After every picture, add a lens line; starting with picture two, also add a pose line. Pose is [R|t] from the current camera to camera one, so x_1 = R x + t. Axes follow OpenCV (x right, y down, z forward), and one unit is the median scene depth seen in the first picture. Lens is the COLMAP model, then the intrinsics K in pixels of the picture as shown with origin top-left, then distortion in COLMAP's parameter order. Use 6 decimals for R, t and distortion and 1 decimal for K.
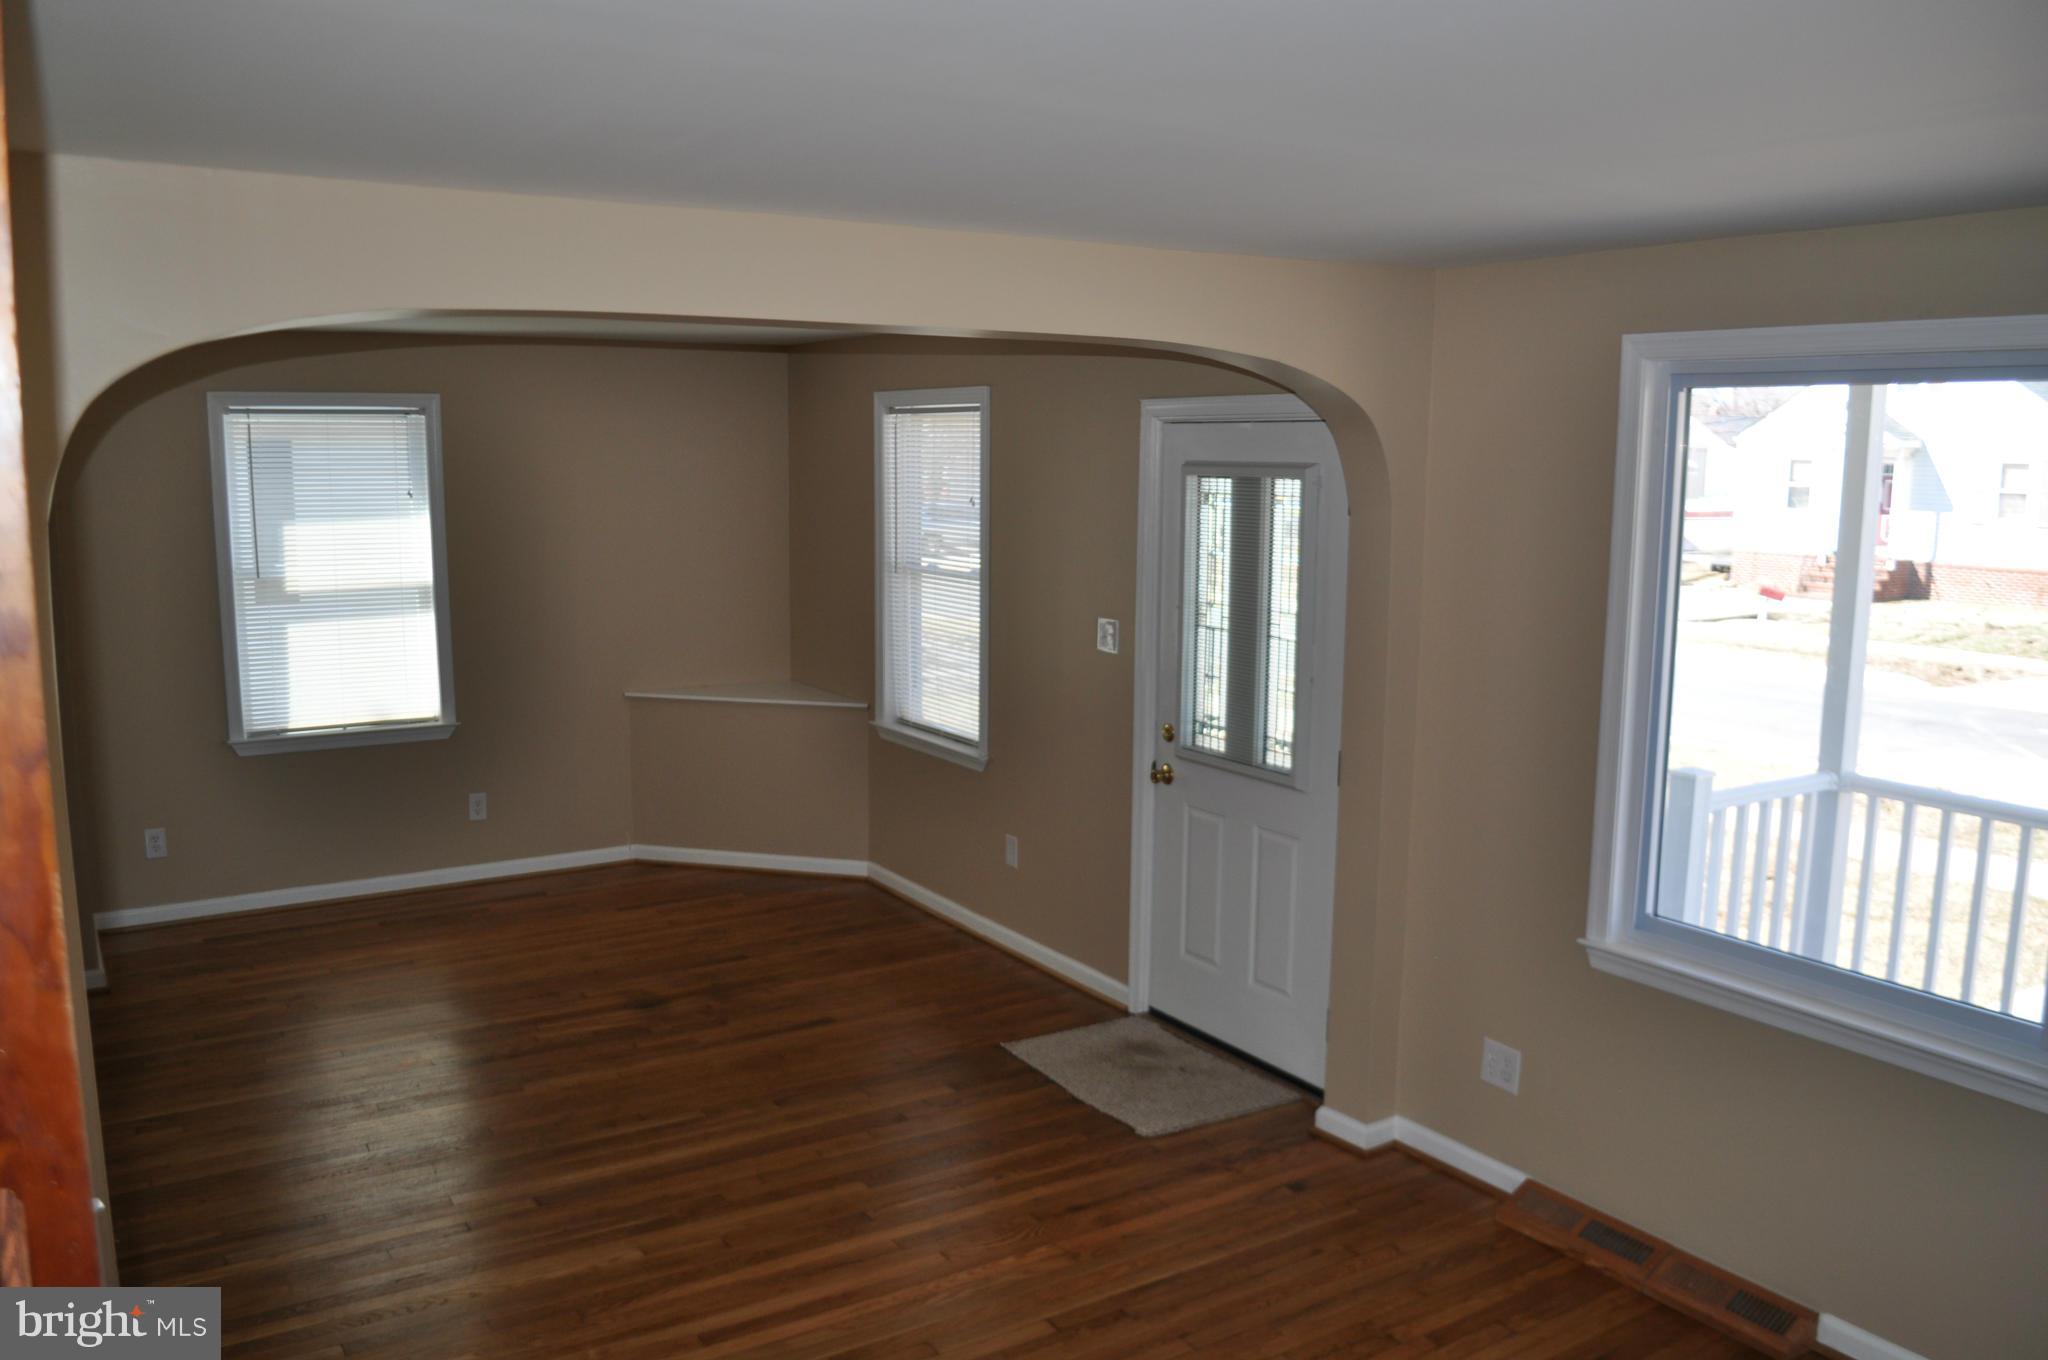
lens RADIAL K [[1587.3, 0, 1024.0], [0, 1587.3, 680.0], [0, 0, 1]] dist [-0.074649, 0.001837]
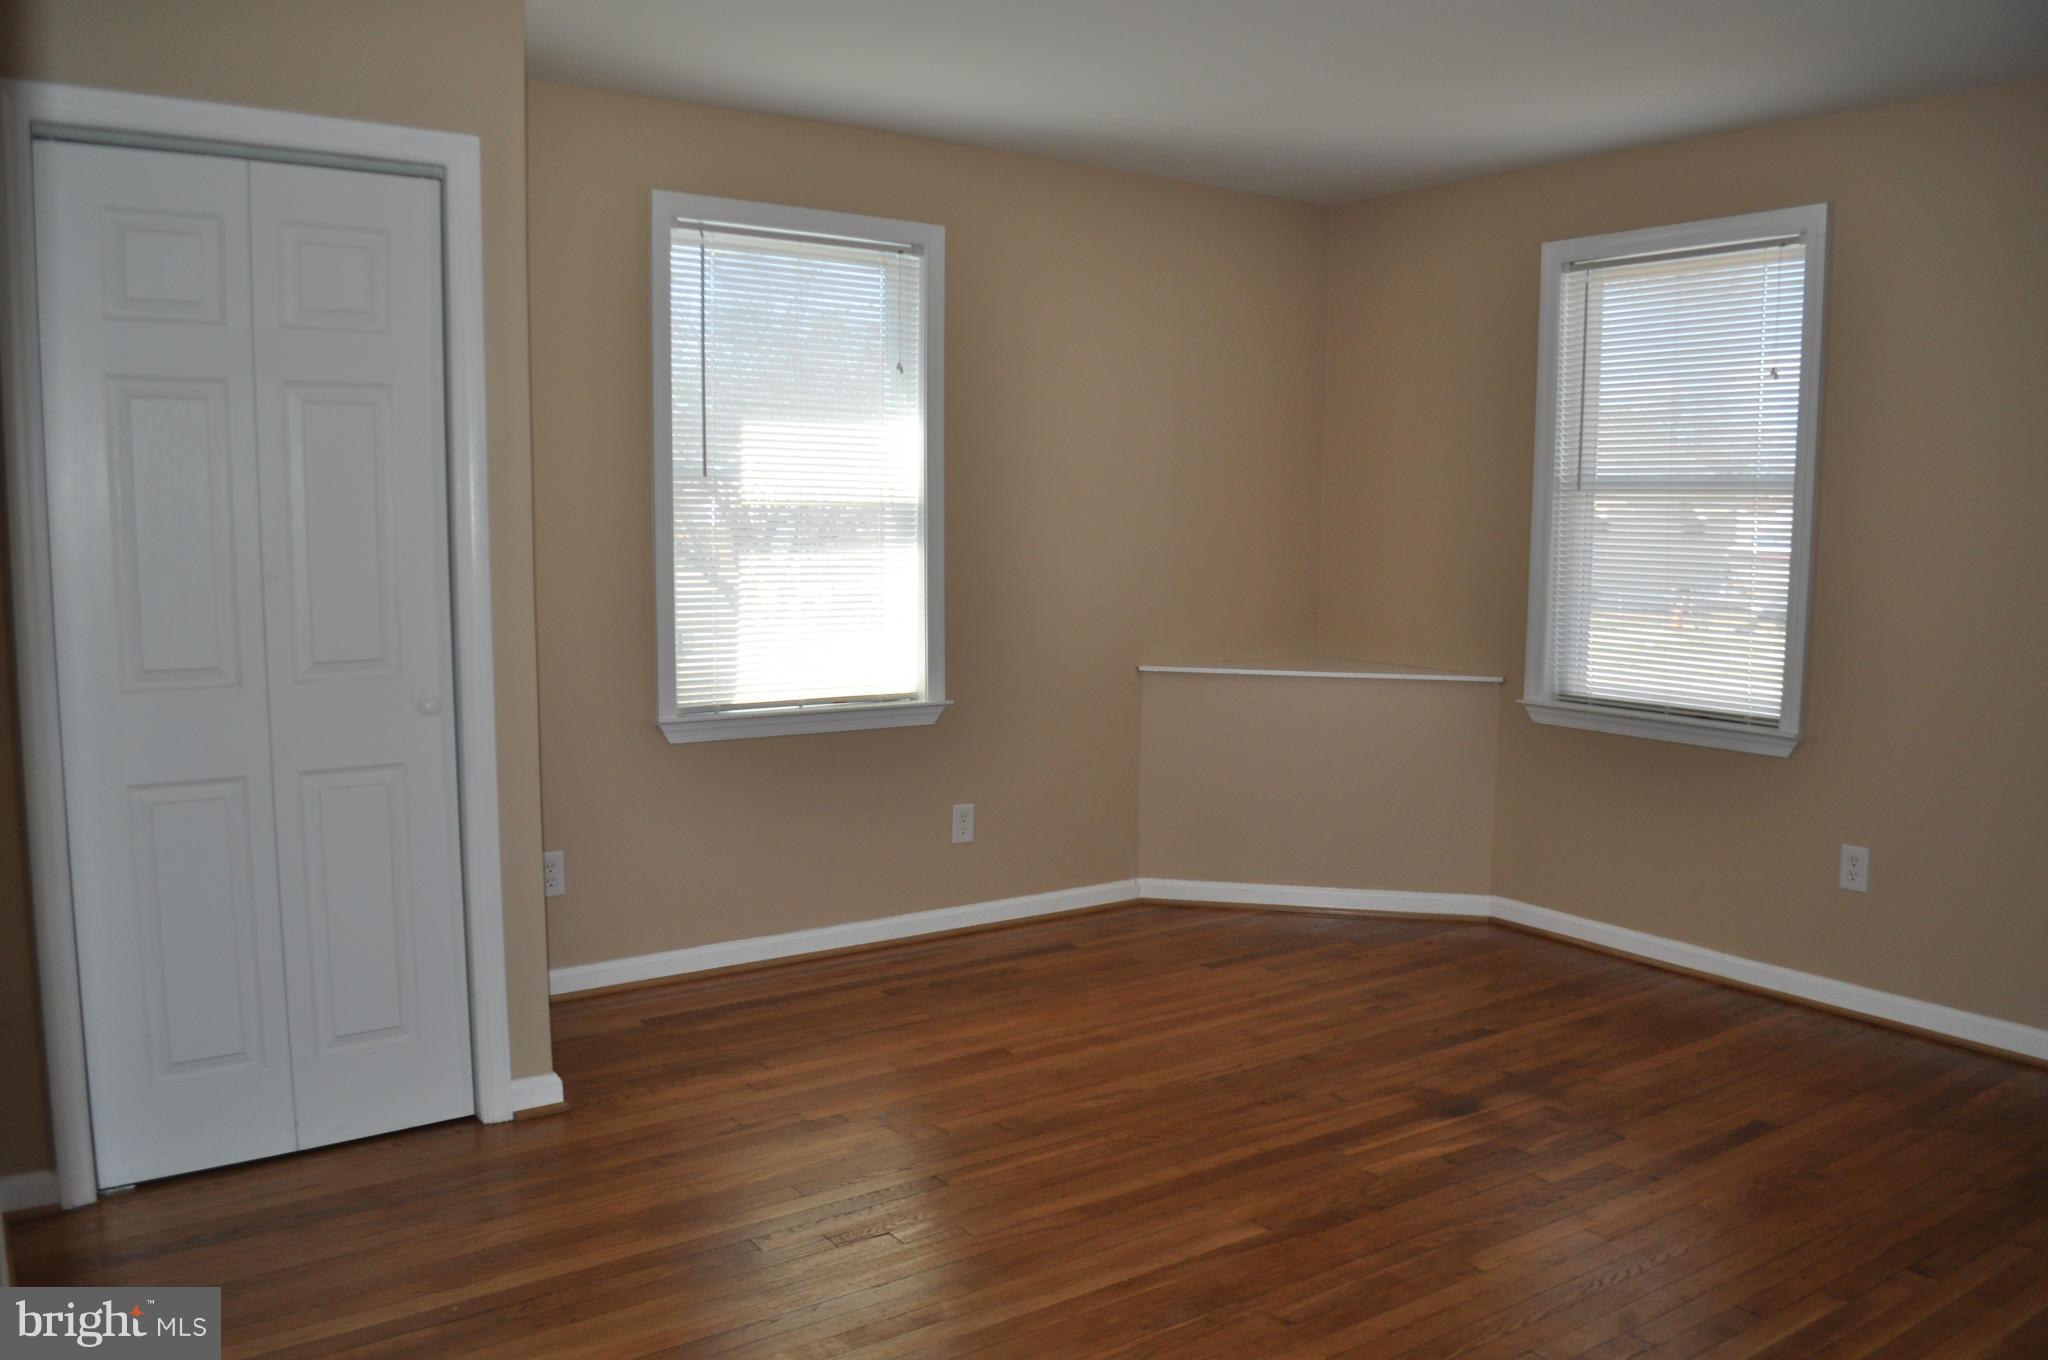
lens RADIAL K [[1587.3, 0, 1024.0], [0, 1587.3, 680.0], [0, 0, 1]] dist [-0.074649, 0.001837]
pose [[0.998878, -0.000472, 0.047361, -0.377220], [0.002539, 0.999046, -0.043589, 0.050925], [-0.047295, 0.043660, 0.997926, 0.311272]]
